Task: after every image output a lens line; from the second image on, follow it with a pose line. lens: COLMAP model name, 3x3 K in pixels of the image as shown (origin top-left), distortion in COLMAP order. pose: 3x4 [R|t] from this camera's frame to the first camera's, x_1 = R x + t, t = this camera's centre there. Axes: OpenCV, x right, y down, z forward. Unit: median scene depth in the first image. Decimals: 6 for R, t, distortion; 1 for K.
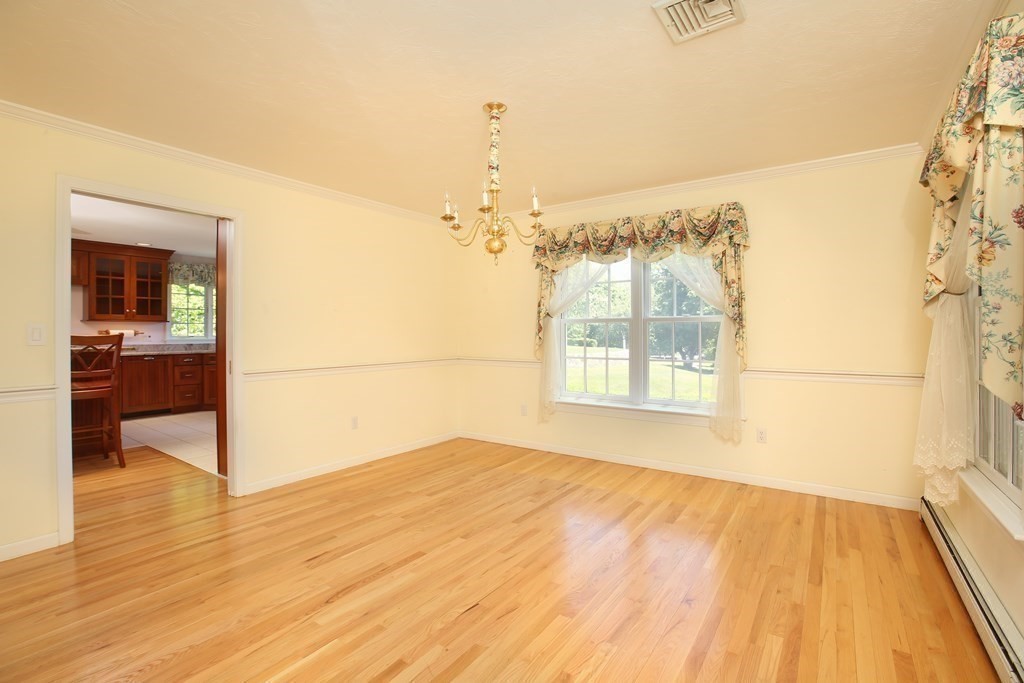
lens RADIAL K [[466.2, 0, 509.8], [0, 466.2, 333.7], [0, 0, 1]] dist [-0.016848, 0.002124]
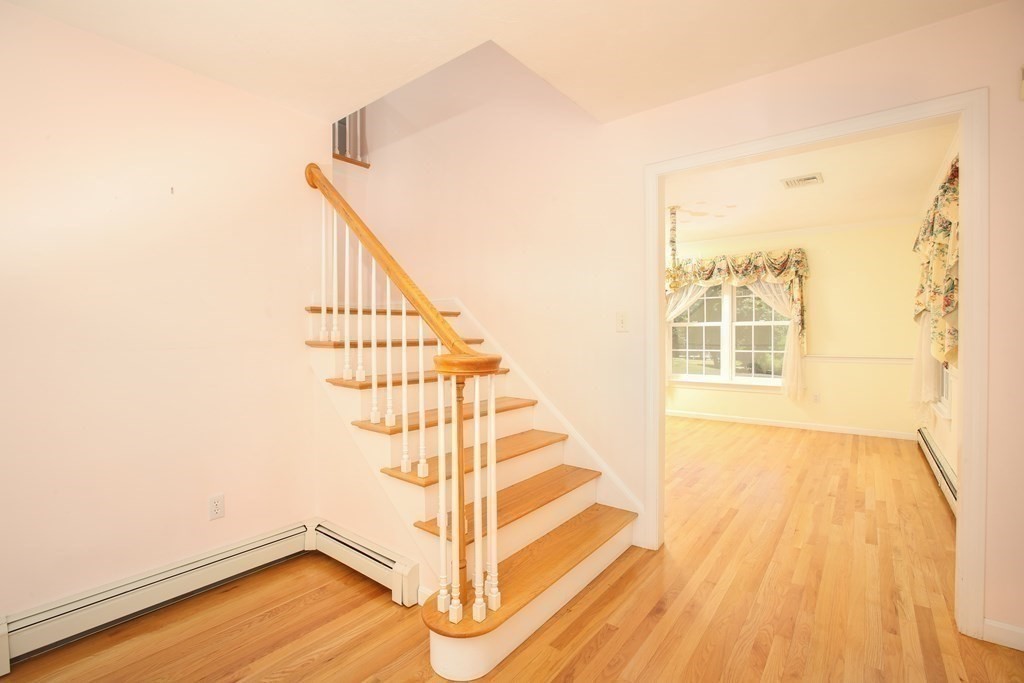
lens RADIAL K [[466.2, 0, 508.5], [0, 466.2, 339.7], [0, 0, 1]] dist [-0.016848, 0.002124]
pose [[0.998972, -0.001419, -0.045317, -0.420238], [0.001869, 0.999949, 0.009890, 0.005339], [0.045301, -0.009965, 0.998924, -0.599564]]
